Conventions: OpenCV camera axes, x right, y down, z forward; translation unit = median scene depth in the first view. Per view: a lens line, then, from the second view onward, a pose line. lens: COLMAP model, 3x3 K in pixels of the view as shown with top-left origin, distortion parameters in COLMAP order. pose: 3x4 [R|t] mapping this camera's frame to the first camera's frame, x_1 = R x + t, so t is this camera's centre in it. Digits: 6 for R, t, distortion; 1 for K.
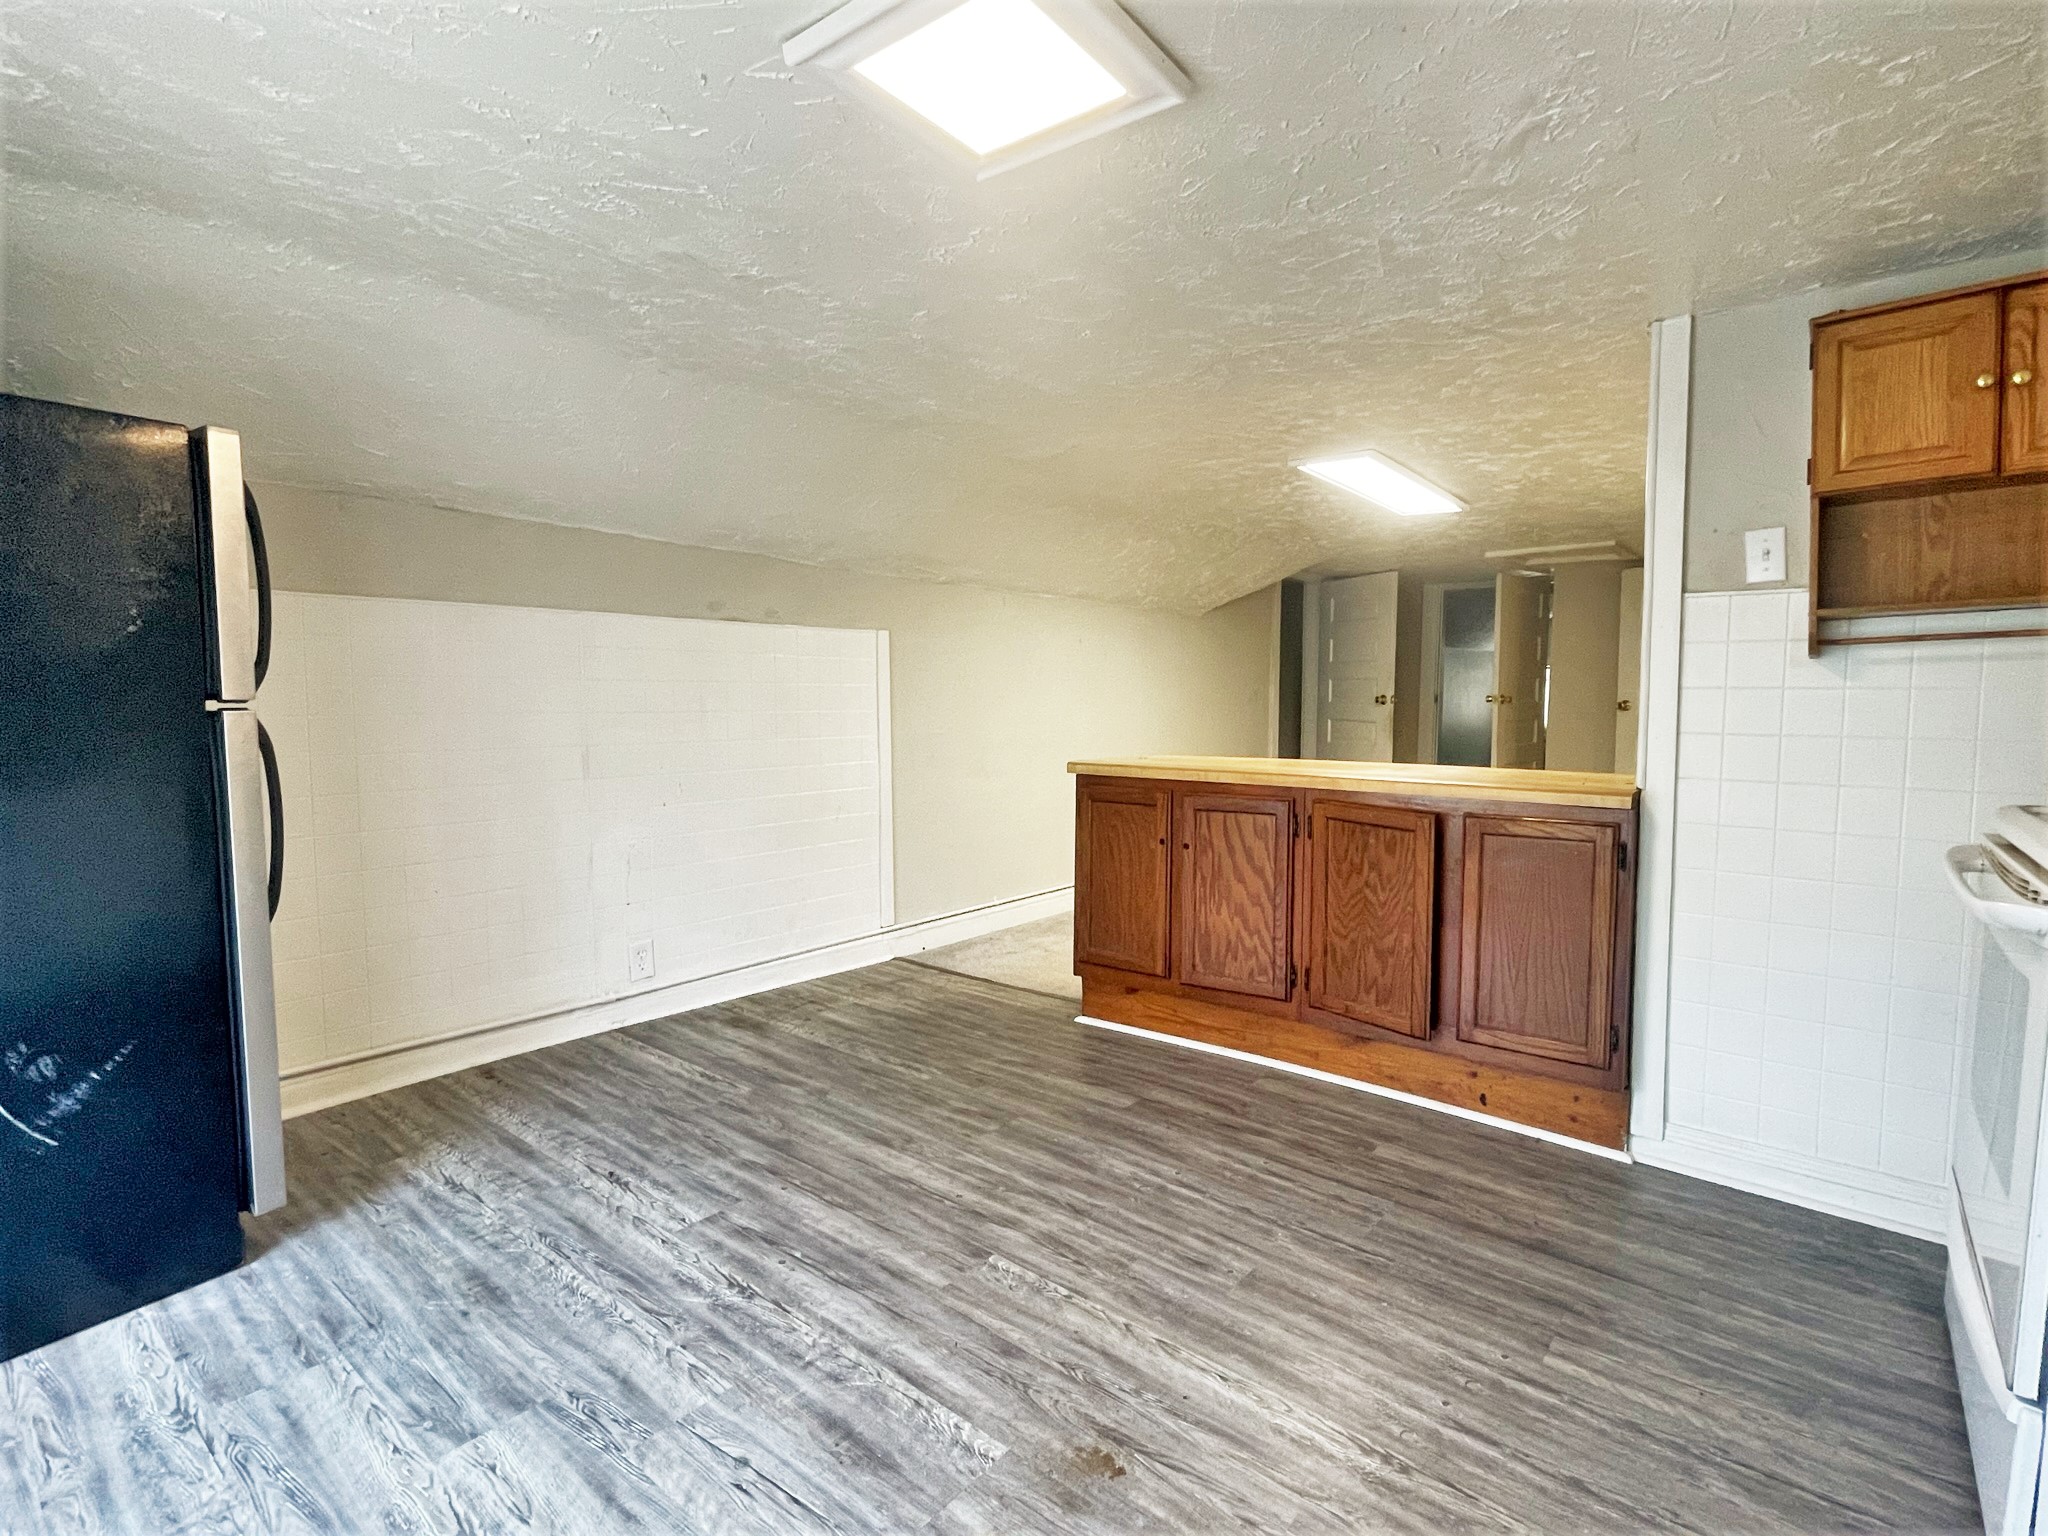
lens RADIAL K [[981.2, 0, 1012.1], [0, 981.2, 766.3], [0, 0, 1]] dist [0.002340, 0.000230]
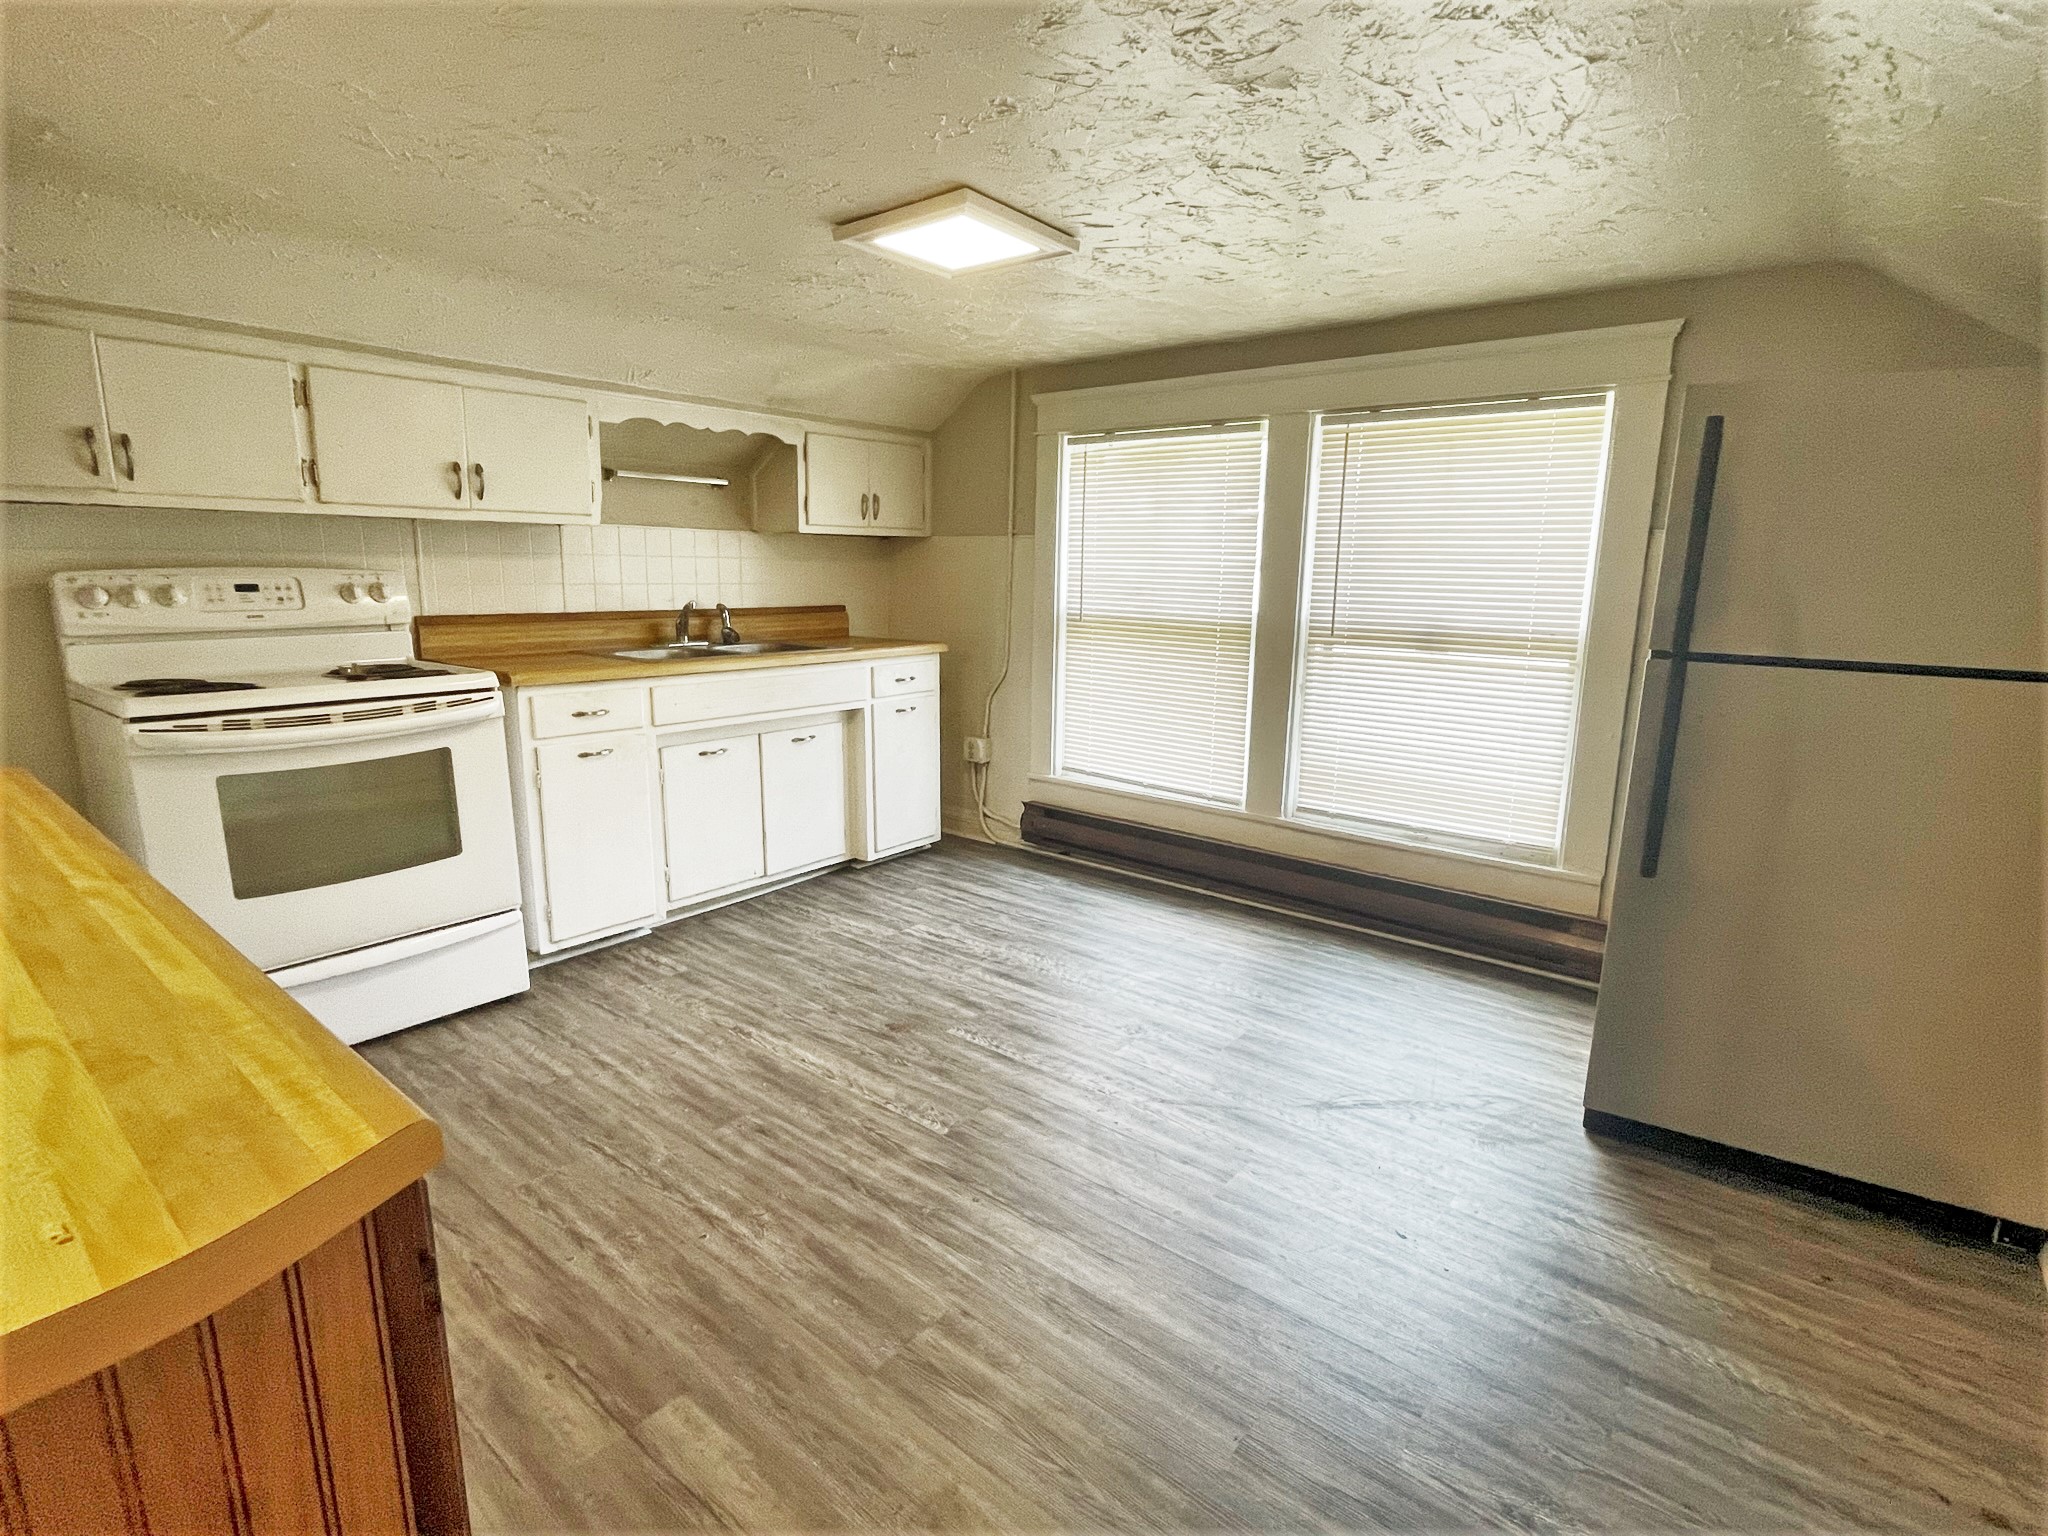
lens RADIAL K [[981.2, 0, 1028.1], [0, 981.2, 772.1], [0, 0, 1]] dist [0.002340, 0.000230]
pose [[-0.999737, -0.017065, -0.015296, -0.083405], [-0.020597, 0.961717, 0.273269, -0.188037], [0.010048, 0.273512, -0.961816, 1.803453]]
